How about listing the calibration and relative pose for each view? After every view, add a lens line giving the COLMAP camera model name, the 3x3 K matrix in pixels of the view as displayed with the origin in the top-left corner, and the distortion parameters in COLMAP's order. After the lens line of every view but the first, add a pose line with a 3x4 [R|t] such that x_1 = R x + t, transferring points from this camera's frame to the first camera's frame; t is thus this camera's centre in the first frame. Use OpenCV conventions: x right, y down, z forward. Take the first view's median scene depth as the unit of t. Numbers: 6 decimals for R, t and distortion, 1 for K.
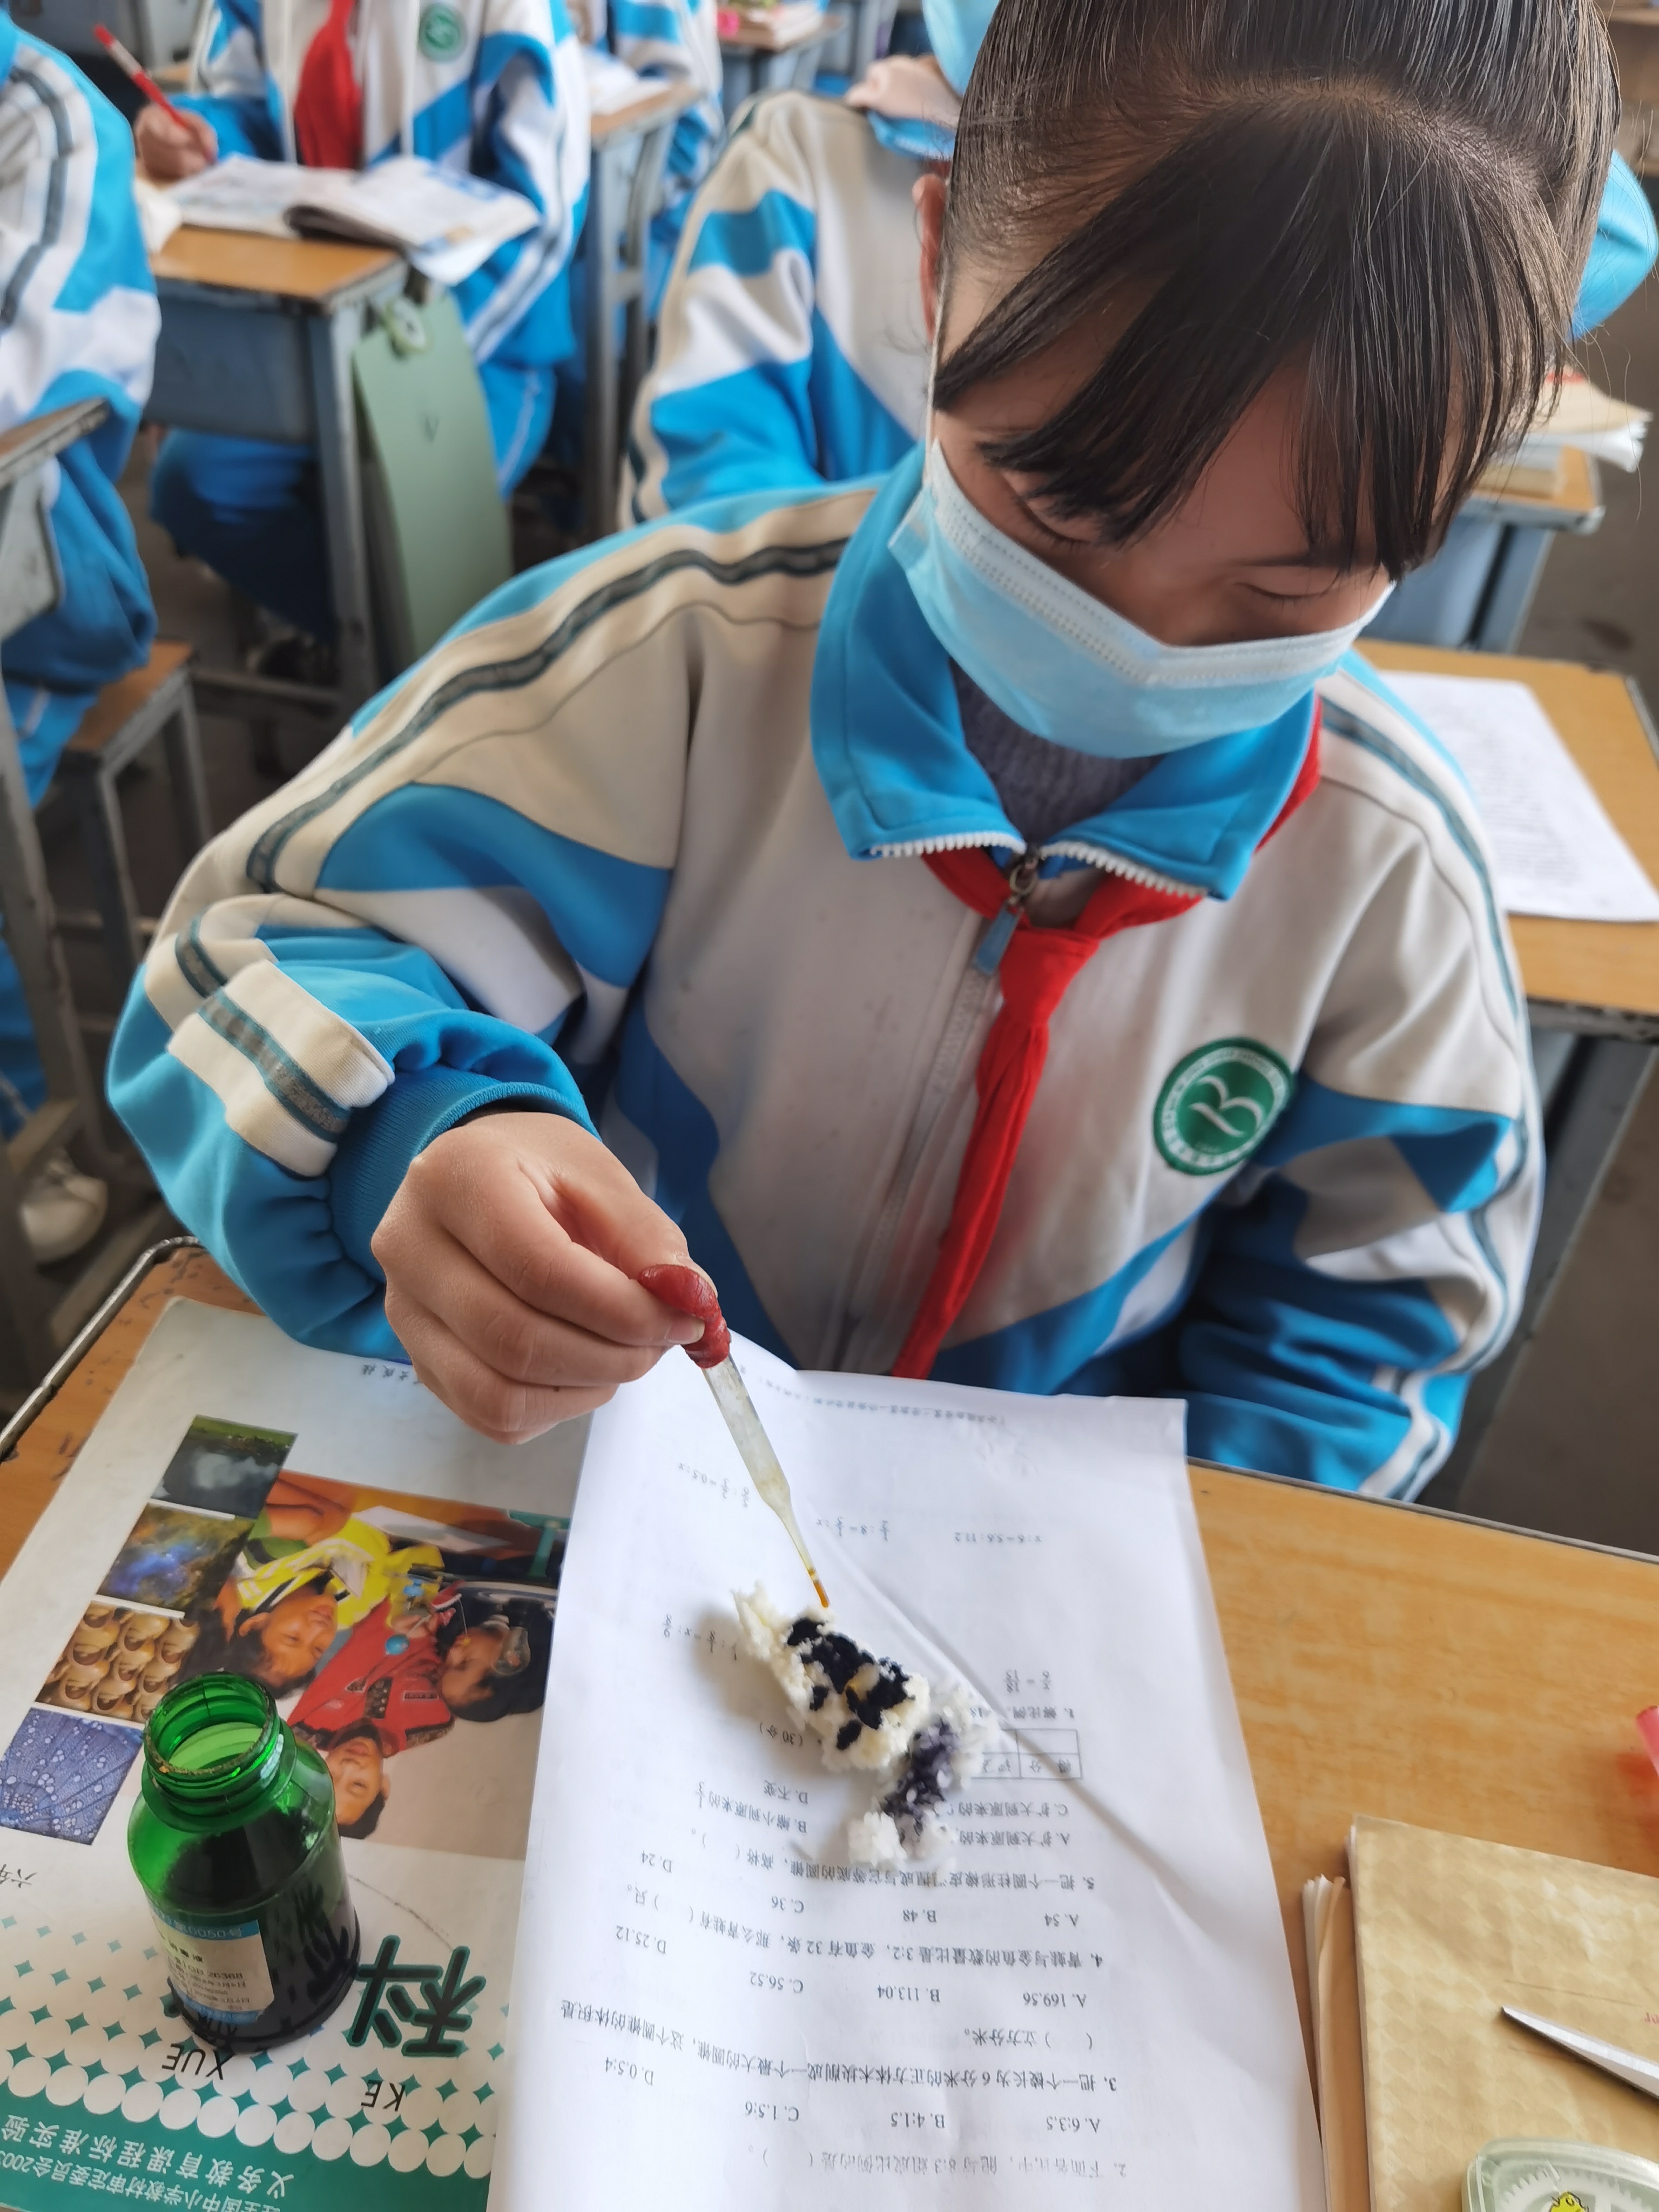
lens RADIAL K [[1834.0, 0, 782.0], [0, 1834.0, 1106.8], [0, 0, 1]] dist [-0.001056, -0.034488]
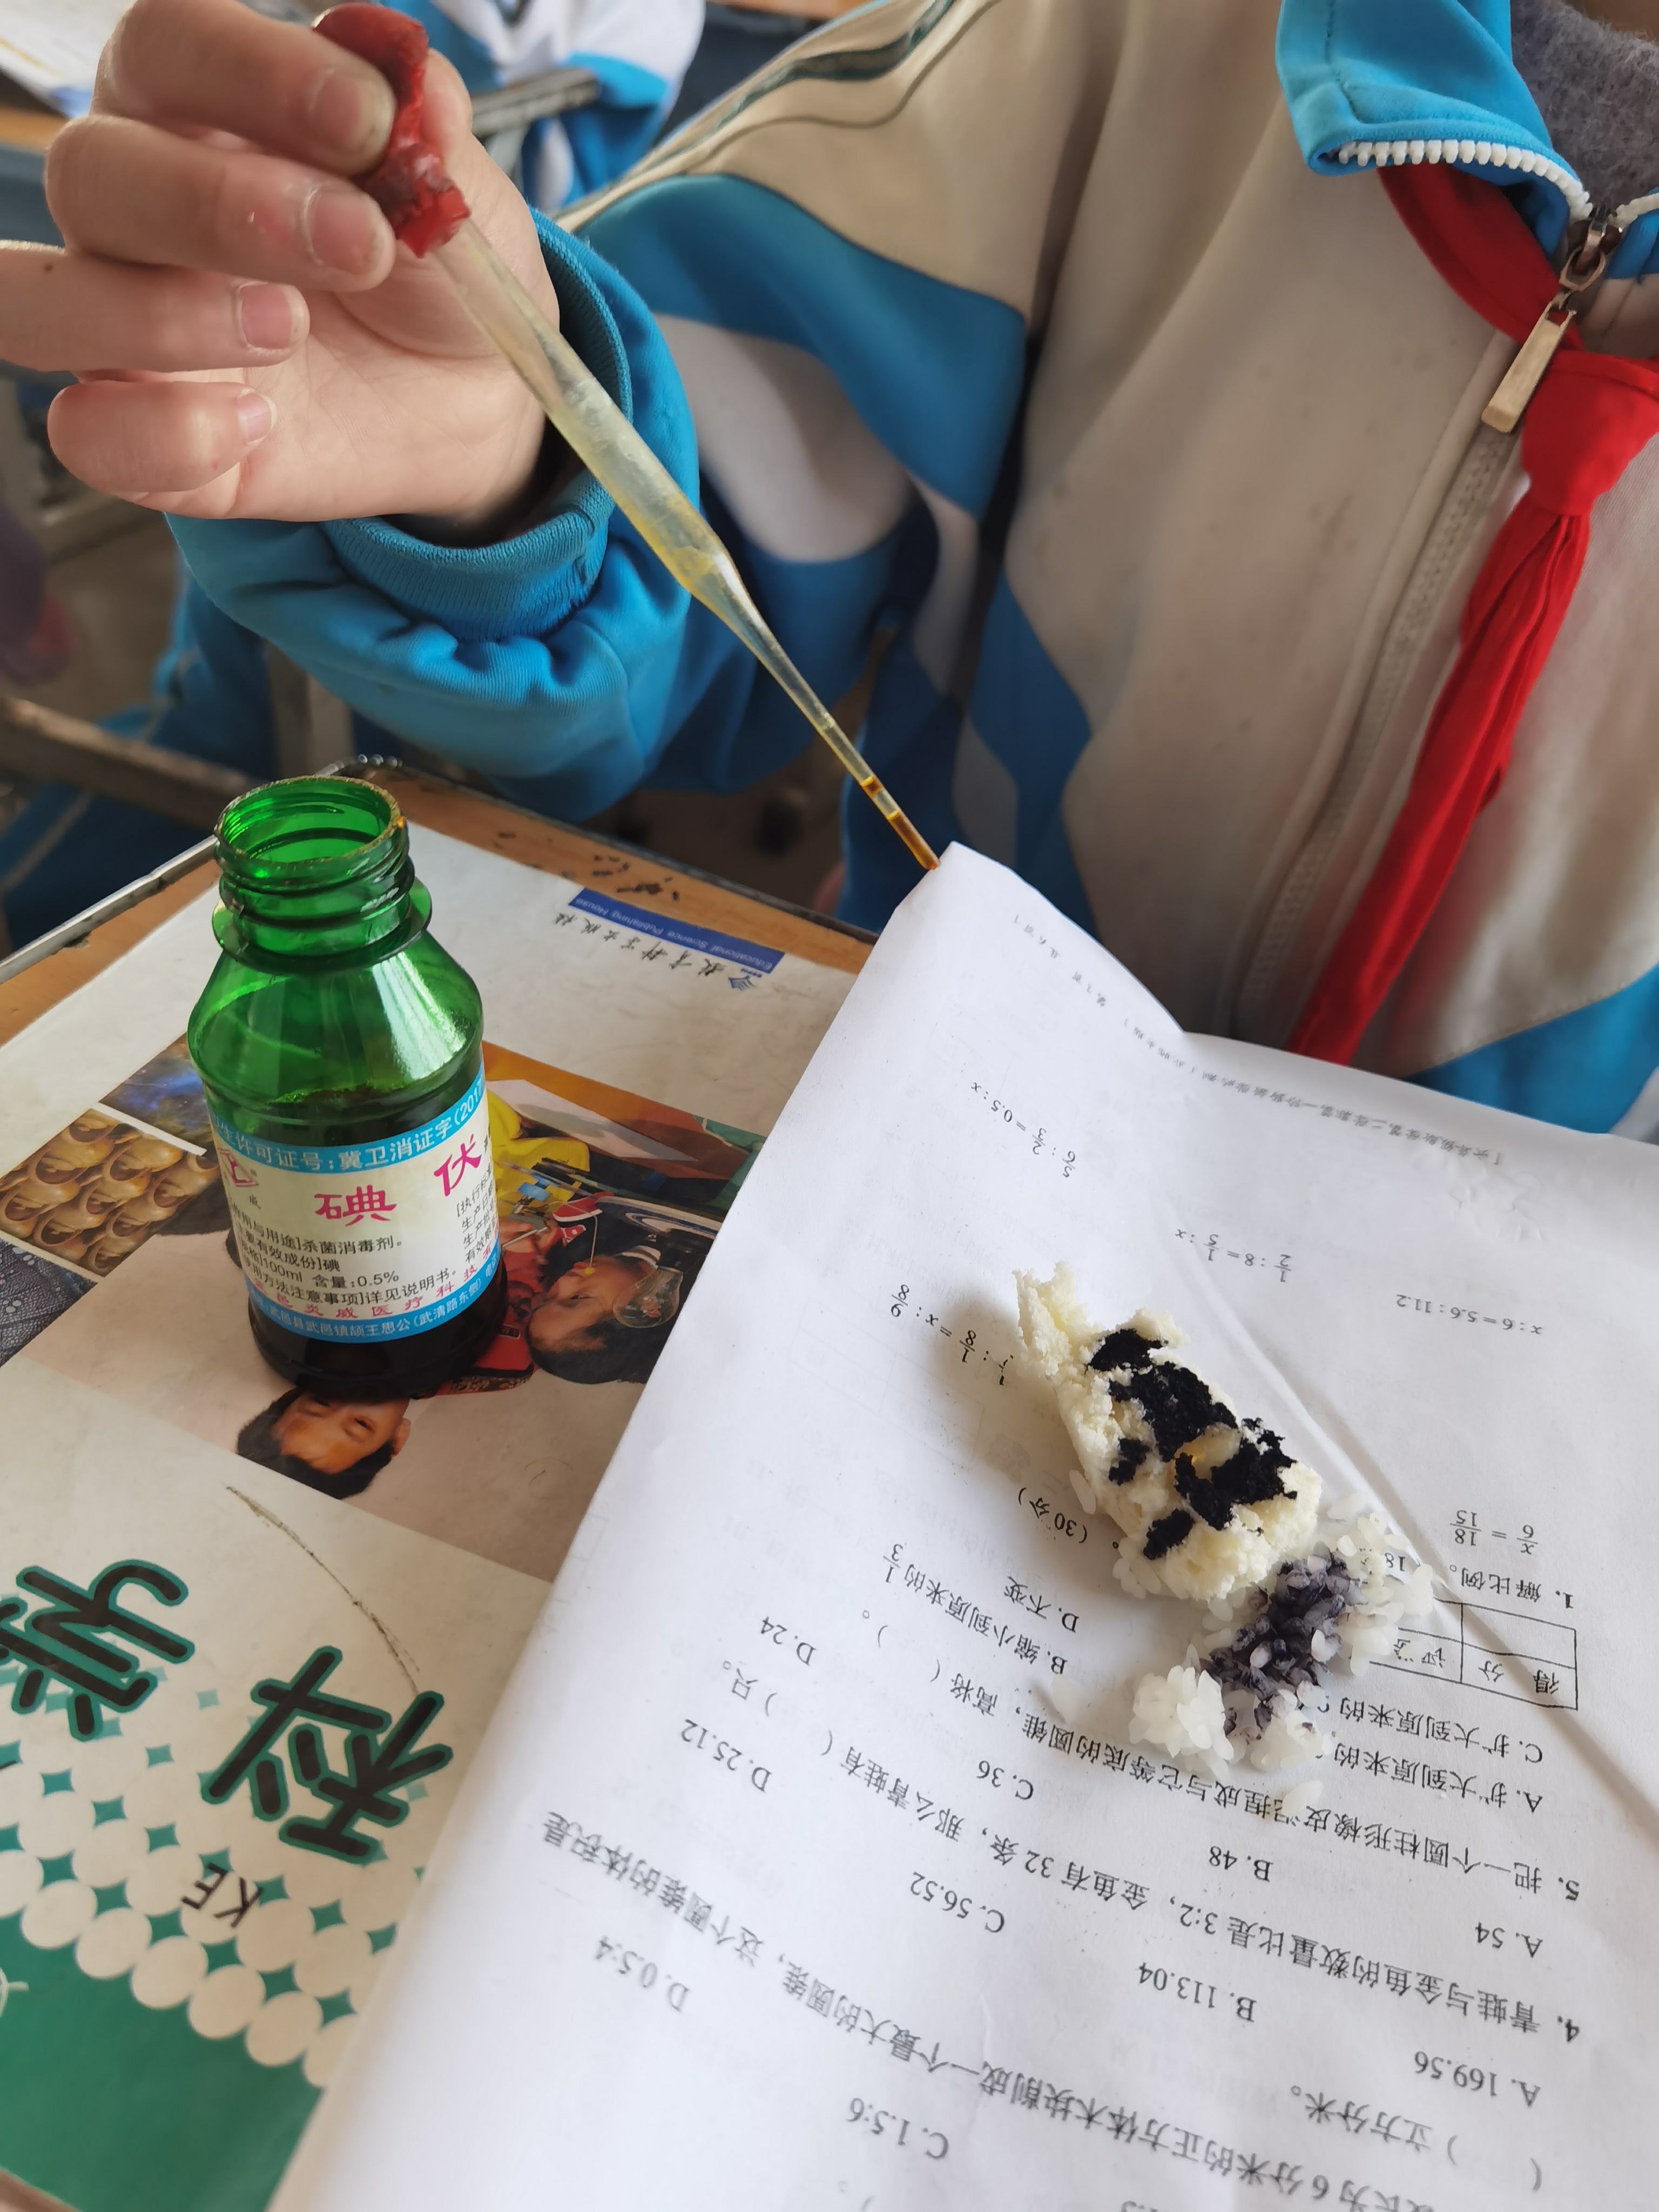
lens RADIAL K [[1834.0, 0, 782.0], [0, 1834.0, 1106.8], [0, 0, 1]] dist [-0.001056, -0.034488]
pose [[0.960696, 0.183817, -0.208024, 0.015149], [-0.182820, 0.982849, 0.024177, 0.220965], [0.208900, 0.014804, 0.977825, 0.412949]]
